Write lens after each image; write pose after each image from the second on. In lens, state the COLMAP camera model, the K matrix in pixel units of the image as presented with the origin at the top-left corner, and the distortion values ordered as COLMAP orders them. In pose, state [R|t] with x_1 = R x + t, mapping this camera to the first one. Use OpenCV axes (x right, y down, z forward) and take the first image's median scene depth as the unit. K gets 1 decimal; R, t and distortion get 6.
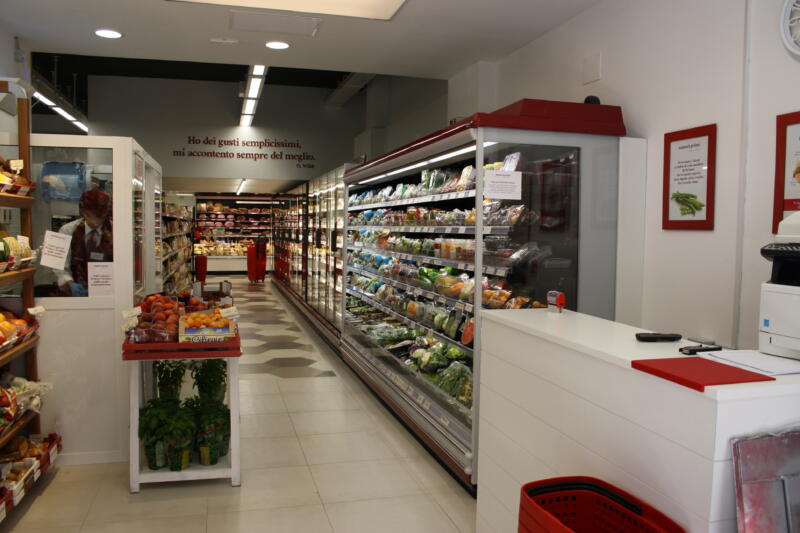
lens RADIAL K [[671.8, 0, 402.7], [0, 671.8, 270.9], [0, 0, 1]] dist [-0.106107, 0.062079]
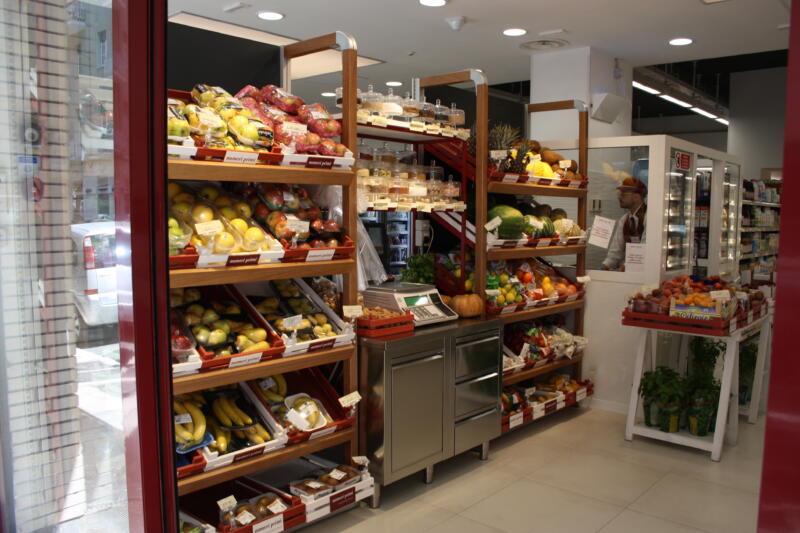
lens RADIAL K [[671.8, 0, 403.5], [0, 671.8, 265.6], [0, 0, 1]] dist [-0.106107, 0.062079]
pose [[0.542878, 0.063797, -0.837385, 0.332327], [-0.064635, 0.997327, 0.034079, 0.013390], [0.837321, 0.035624, 0.545550, 0.010899]]
